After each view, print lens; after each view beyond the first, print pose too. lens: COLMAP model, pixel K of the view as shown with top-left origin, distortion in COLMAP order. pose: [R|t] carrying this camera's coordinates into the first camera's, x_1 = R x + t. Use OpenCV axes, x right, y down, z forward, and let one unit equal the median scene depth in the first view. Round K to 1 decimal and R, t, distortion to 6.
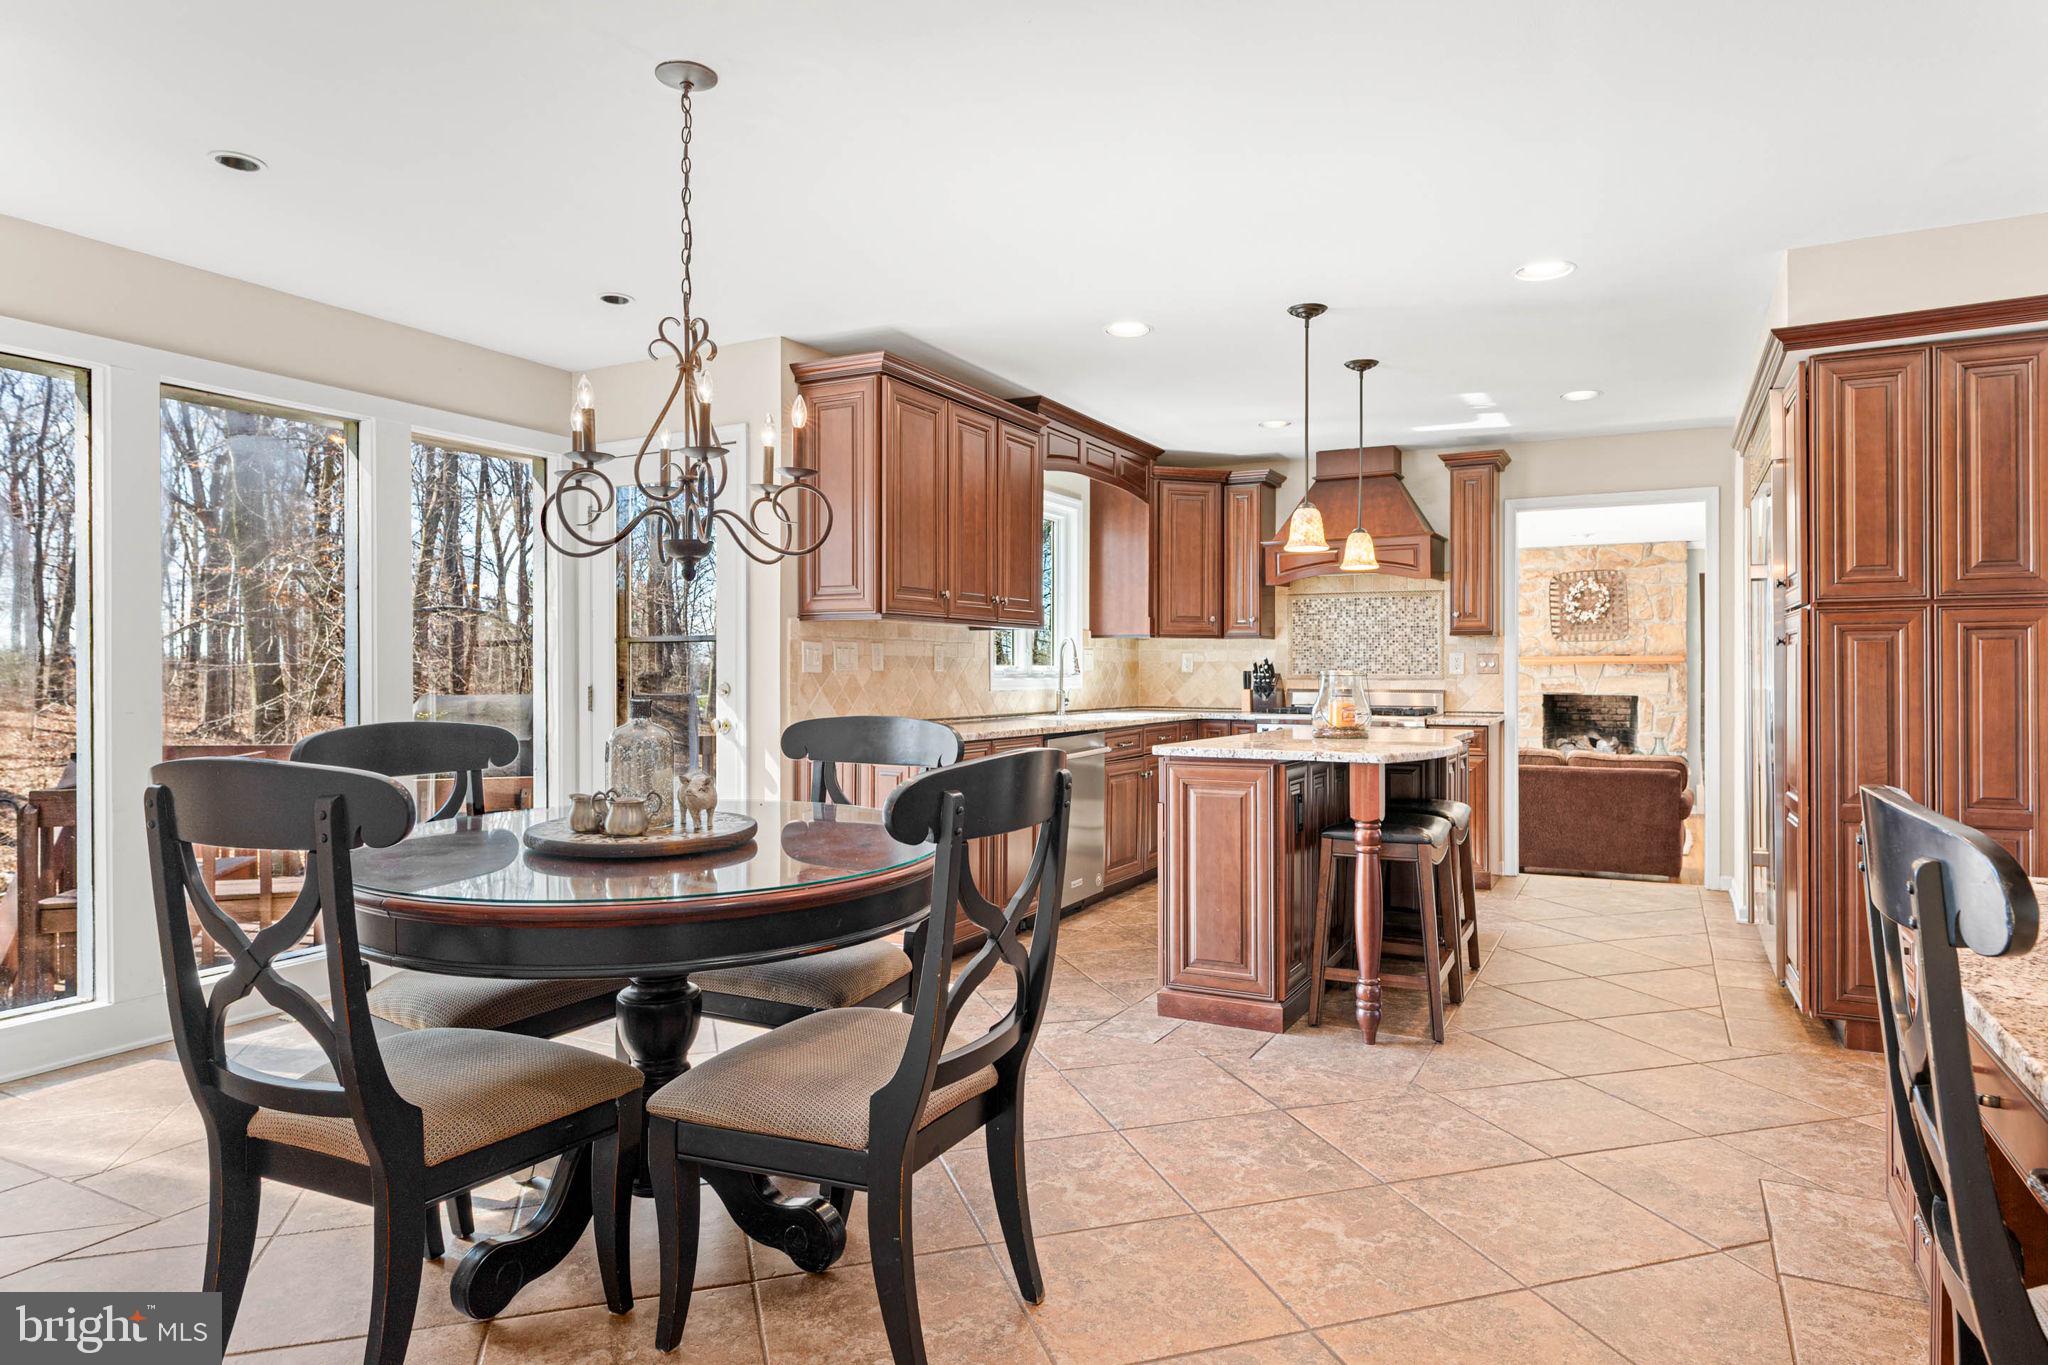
lens RADIAL K [[1185.5, 0, 1021.5], [0, 1185.5, 681.4], [0, 0, 1]] dist [0.000554, 0.001846]
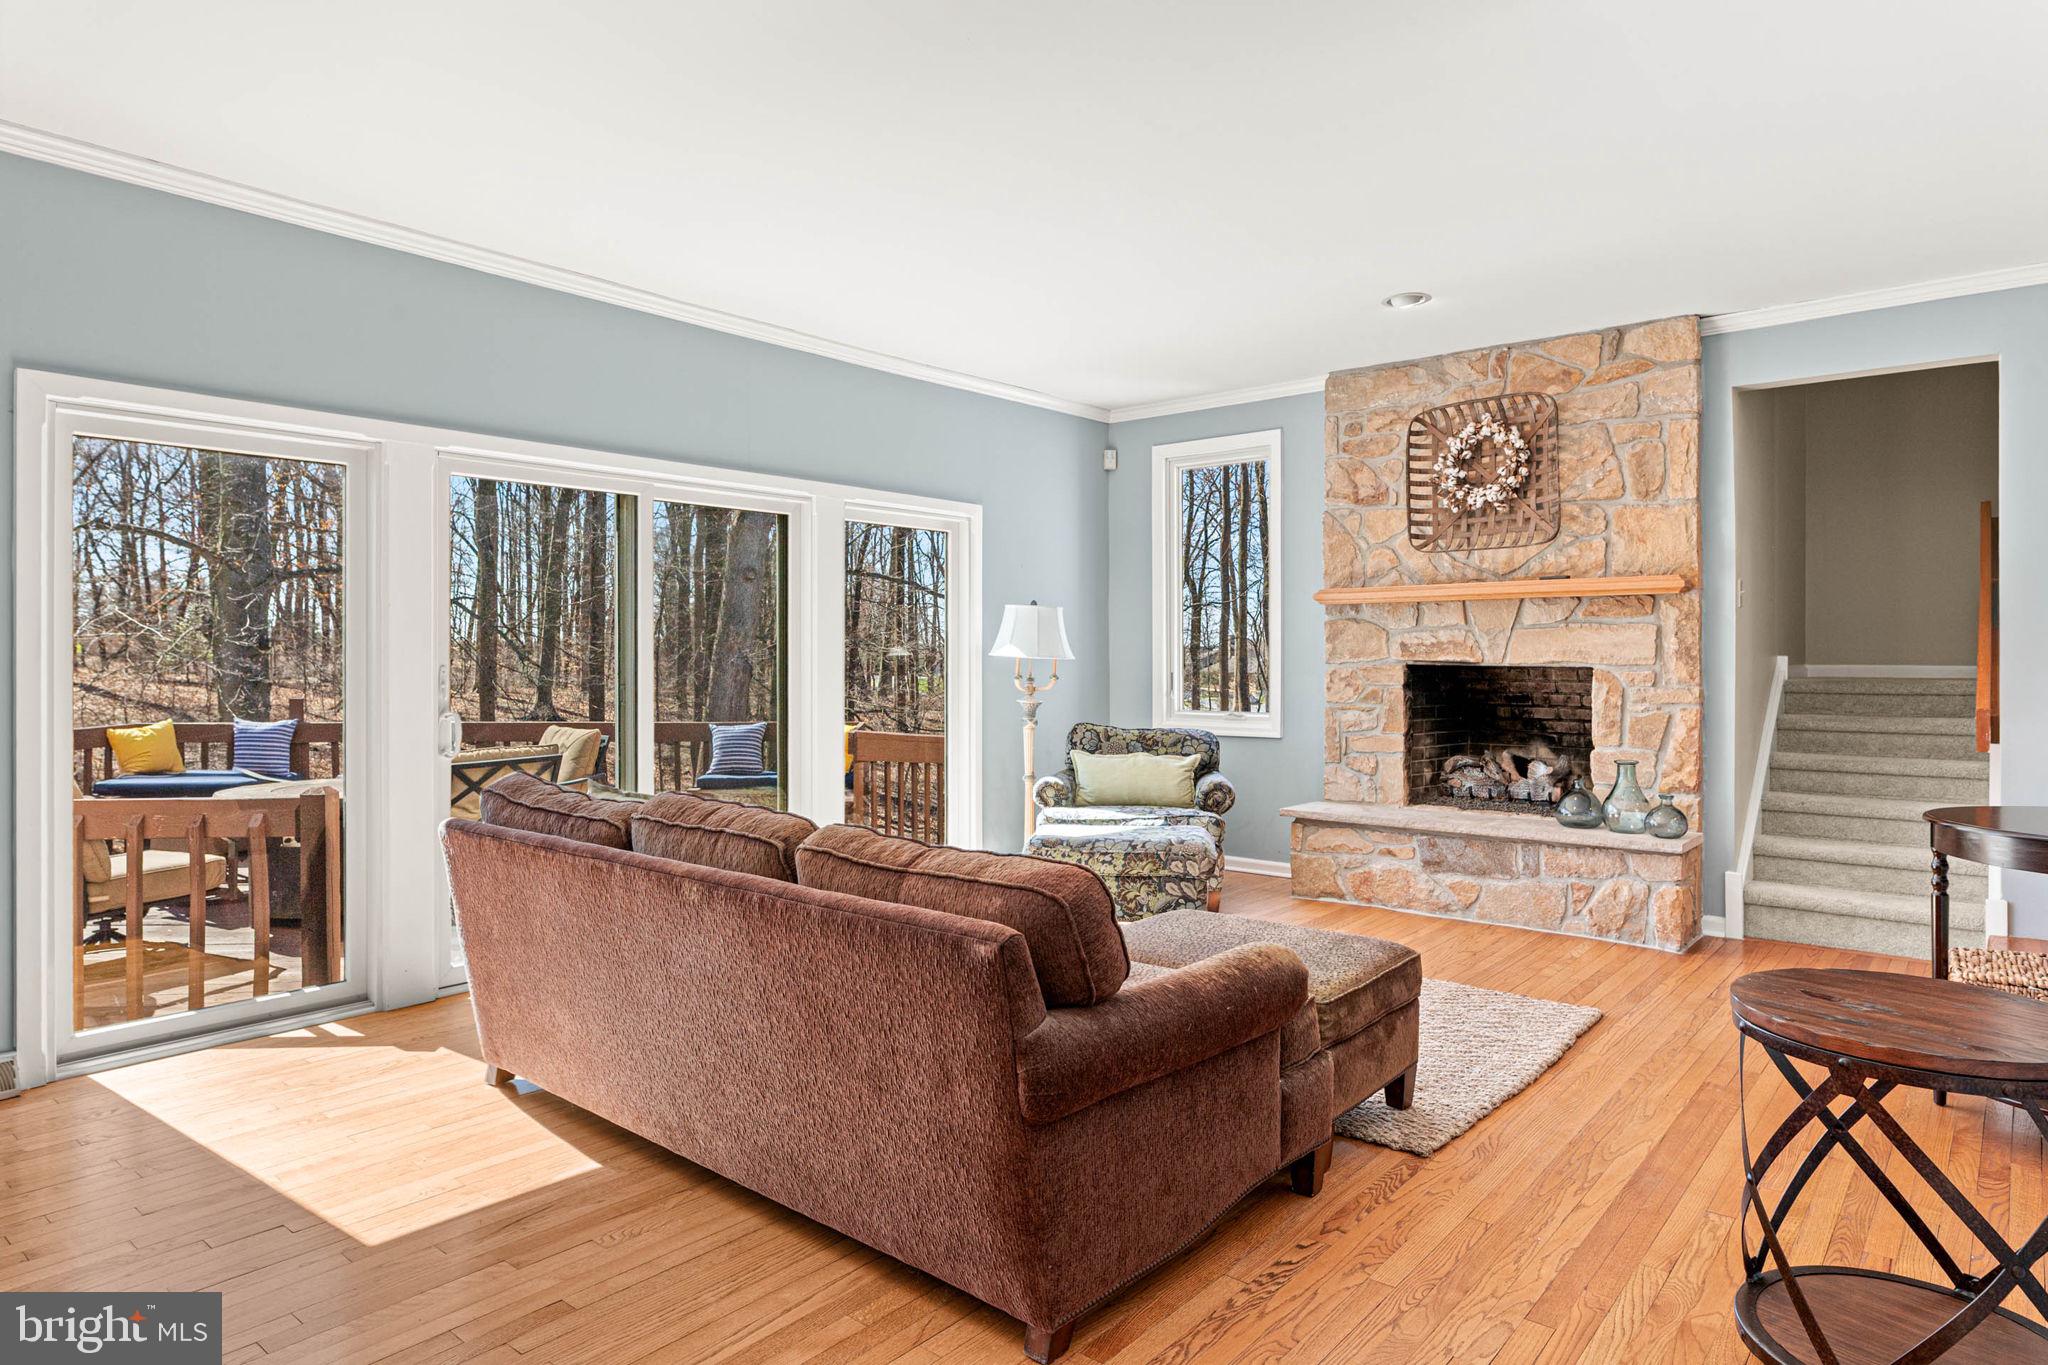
lens RADIAL K [[1185.5, 0, 1028.8], [0, 1185.5, 672.6], [0, 0, 1]] dist [0.000554, 0.001846]
pose [[0.974013, 0.005714, -0.226420, 0.410976], [-0.004803, 0.999978, 0.004572, 0.012983], [0.226441, -0.003366, 0.974019, 0.505374]]
